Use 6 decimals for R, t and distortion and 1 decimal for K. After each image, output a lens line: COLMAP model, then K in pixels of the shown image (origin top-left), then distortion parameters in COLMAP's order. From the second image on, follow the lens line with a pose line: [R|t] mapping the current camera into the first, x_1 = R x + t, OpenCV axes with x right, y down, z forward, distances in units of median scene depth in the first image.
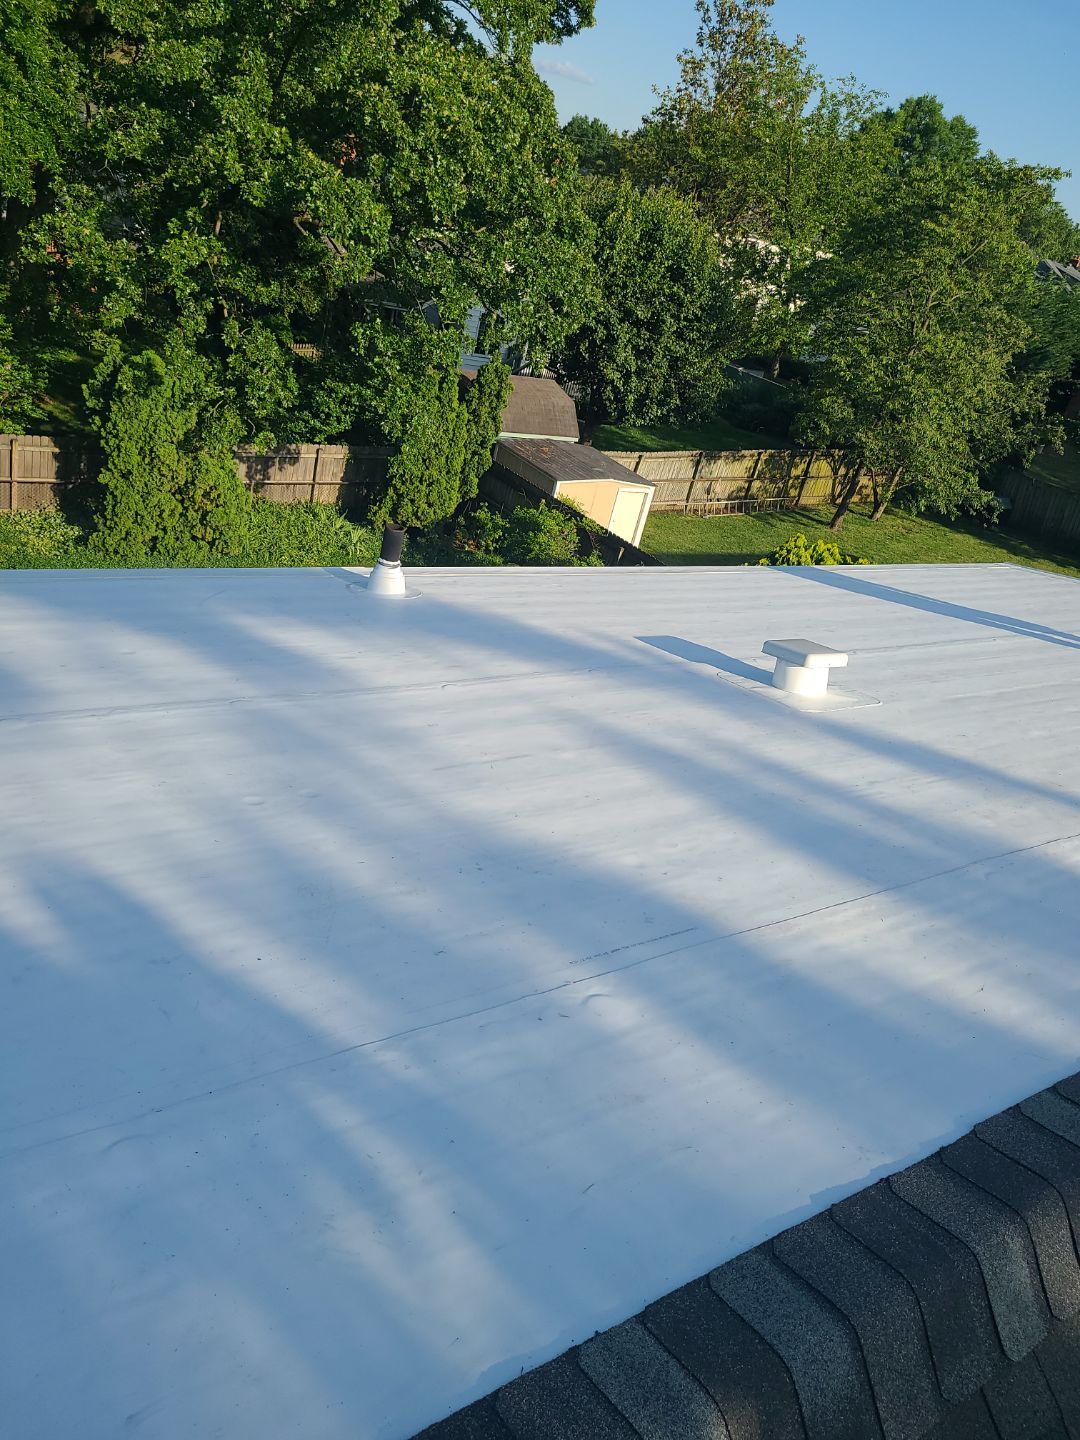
lens RADIAL K [[1087.7, 0, 567.4], [0, 1087.7, 696.5], [0, 0, 1]] dist [0.069979, -0.016561]
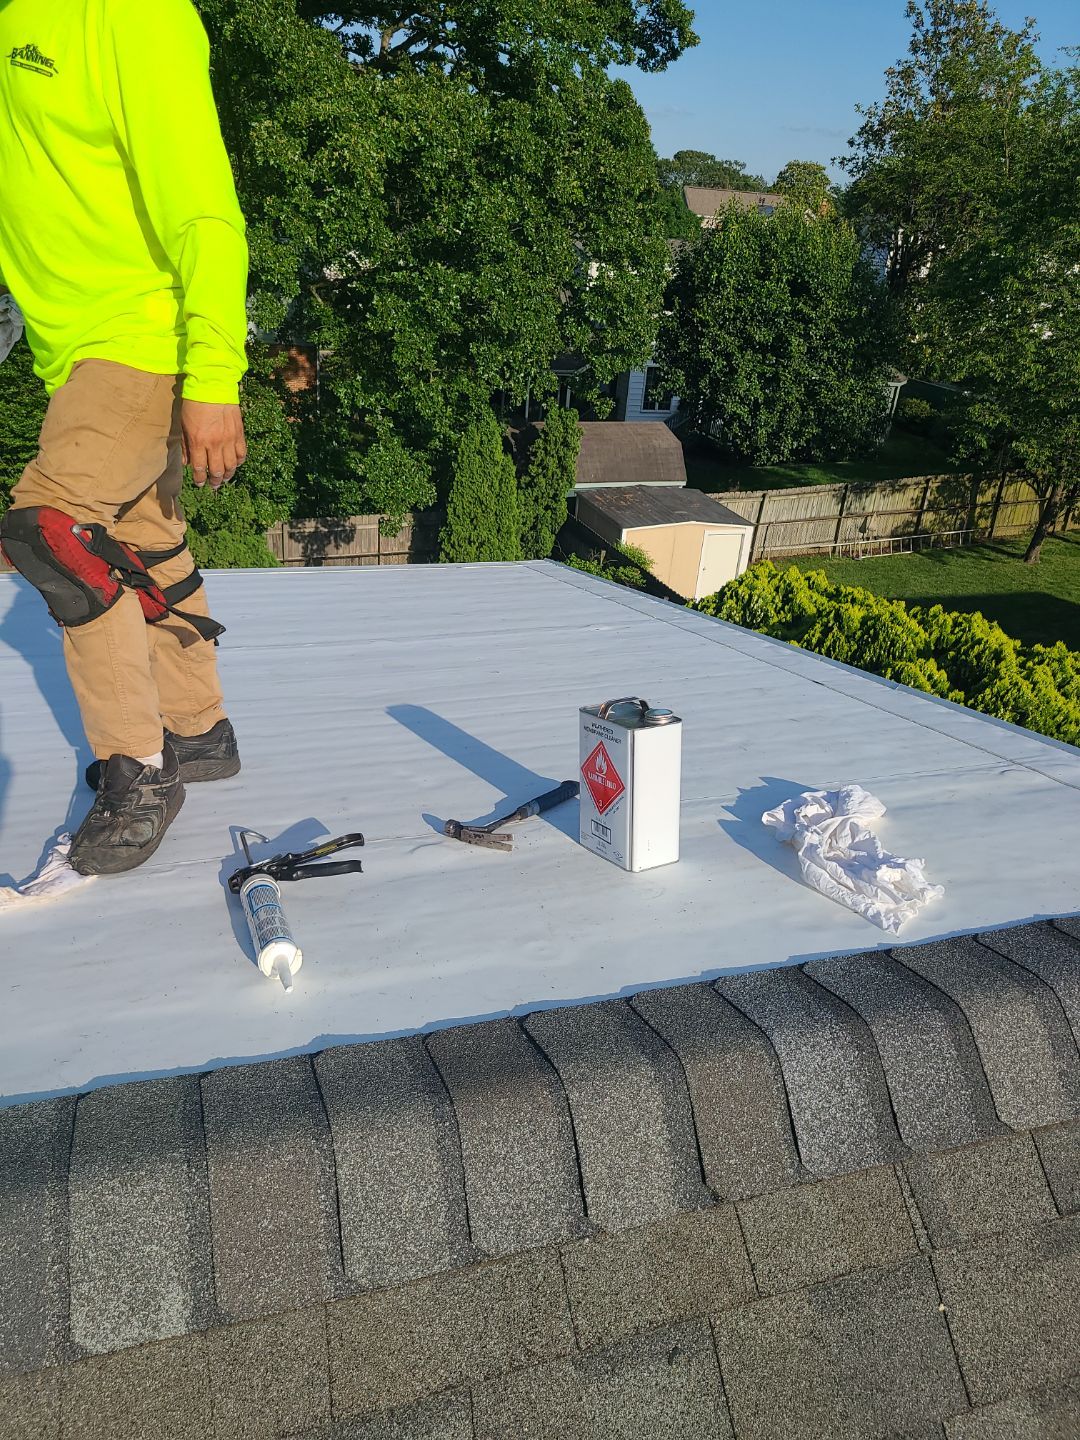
lens RADIAL K [[1086.1, 0, 575.9], [0, 1086.1, 681.1], [0, 0, 1]] dist [0.099754, -0.055687]
pose [[0.958098, -0.033826, -0.284438, 0.154466], [0.013063, 0.997129, -0.074580, -0.006699], [0.286144, 0.067740, 0.955789, 0.116889]]
